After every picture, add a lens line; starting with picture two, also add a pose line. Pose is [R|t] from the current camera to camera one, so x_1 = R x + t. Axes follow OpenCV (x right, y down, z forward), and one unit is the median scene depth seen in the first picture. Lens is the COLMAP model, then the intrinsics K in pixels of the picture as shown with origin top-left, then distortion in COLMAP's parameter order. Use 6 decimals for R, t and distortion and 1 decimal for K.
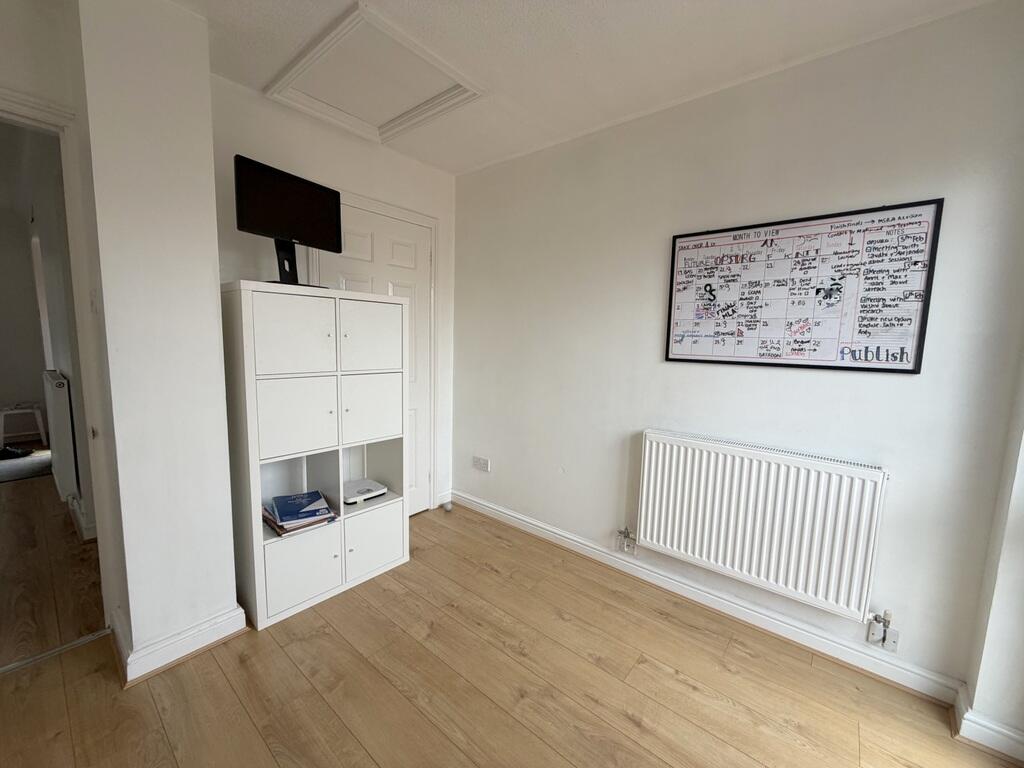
lens RADIAL K [[407.6, 0, 513.4], [0, 407.6, 386.1], [0, 0, 1]] dist [0.000579, -0.000183]
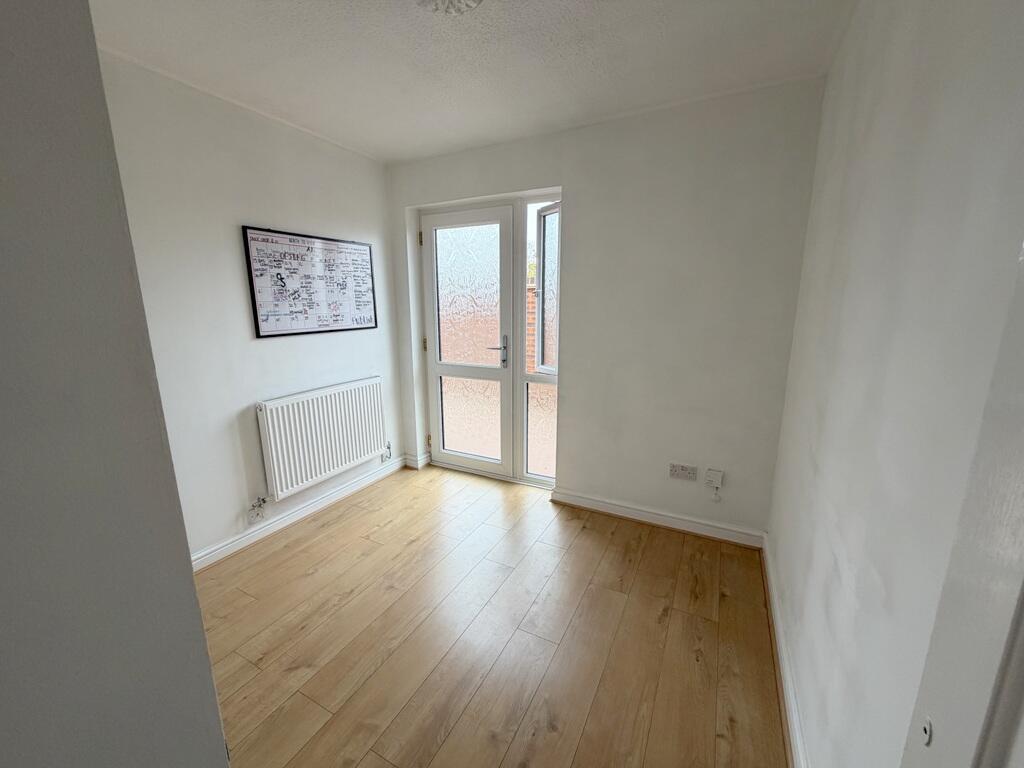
lens RADIAL K [[407.6, 0, 514.3], [0, 407.6, 384.3], [0, 0, 1]] dist [0.000579, -0.000183]
pose [[-0.216045, -0.222786, 0.950626, -0.993845], [0.111837, 0.961566, 0.250767, -0.161154], [-0.969957, 0.160492, -0.182826, 0.602712]]
